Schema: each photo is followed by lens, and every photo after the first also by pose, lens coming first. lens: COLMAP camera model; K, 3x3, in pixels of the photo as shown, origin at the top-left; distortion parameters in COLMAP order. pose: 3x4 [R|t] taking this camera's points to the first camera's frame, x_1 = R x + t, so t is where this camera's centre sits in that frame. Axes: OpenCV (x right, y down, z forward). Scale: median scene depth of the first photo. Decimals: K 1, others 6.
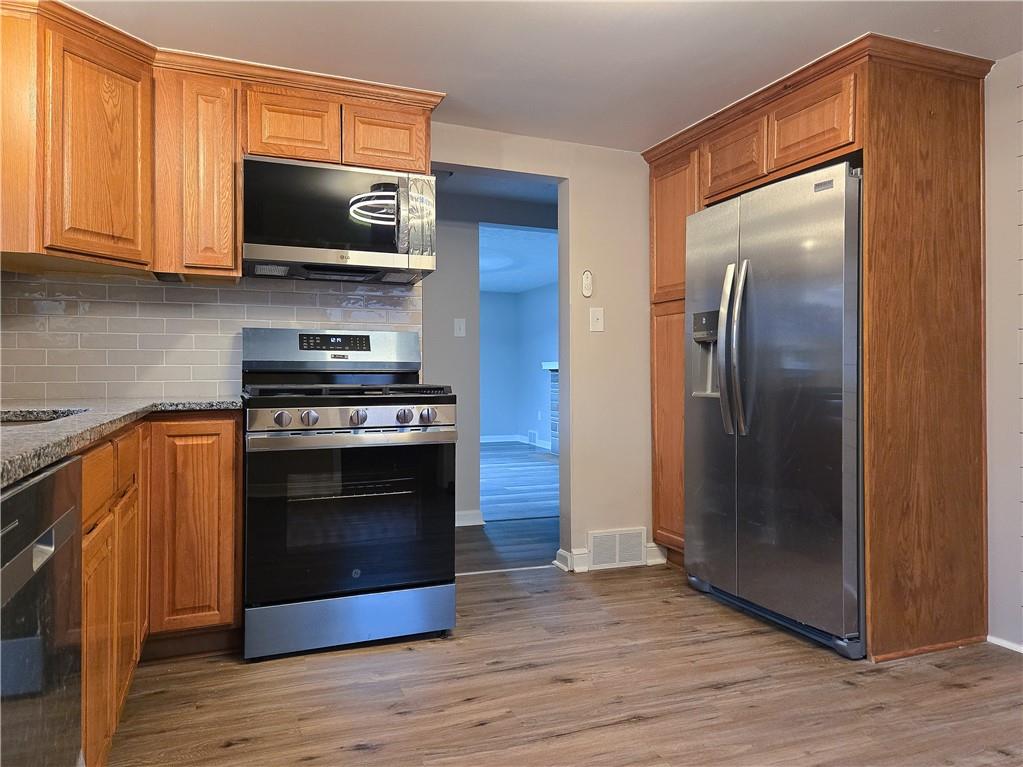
lens RADIAL K [[726.5, 0, 510.9], [0, 726.5, 362.5], [0, 0, 1]] dist [0.039776, -0.001388]
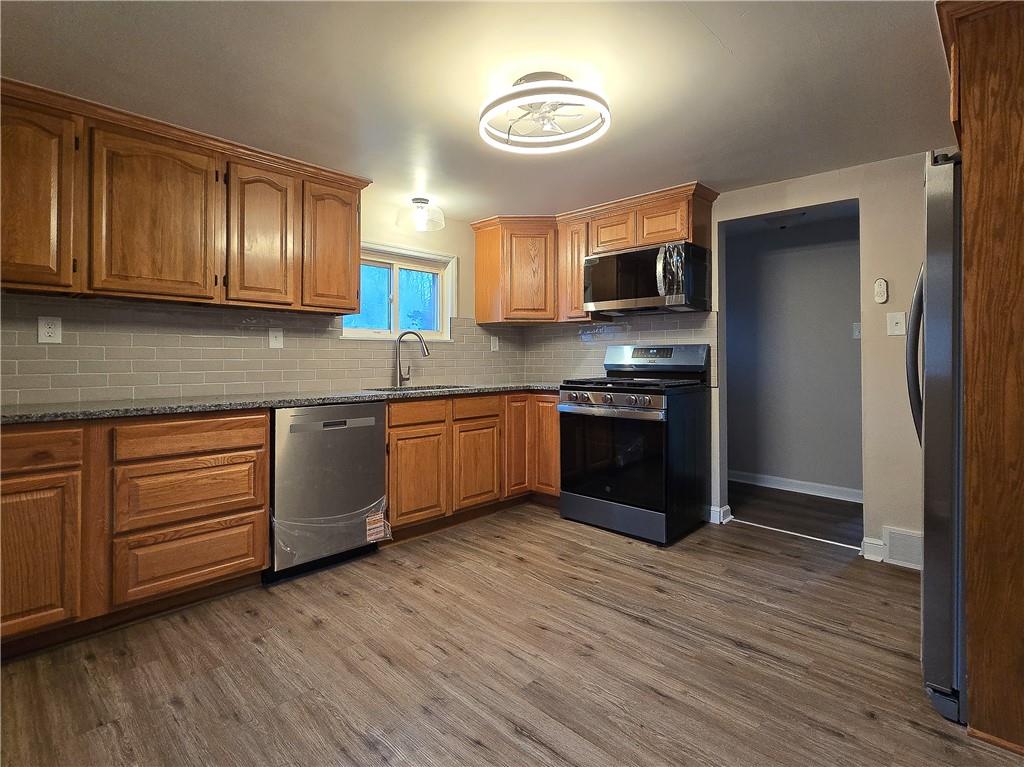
lens RADIAL K [[521.9, 0, 515.9], [0, 521.9, 357.7], [0, 0, 1]] dist [-0.001105, -0.000004]
pose [[0.427117, 0.004969, -0.904183, 0.844464], [-0.001529, 0.999987, 0.004773, -0.026524], [0.904195, -0.000656, 0.427119, 0.293349]]
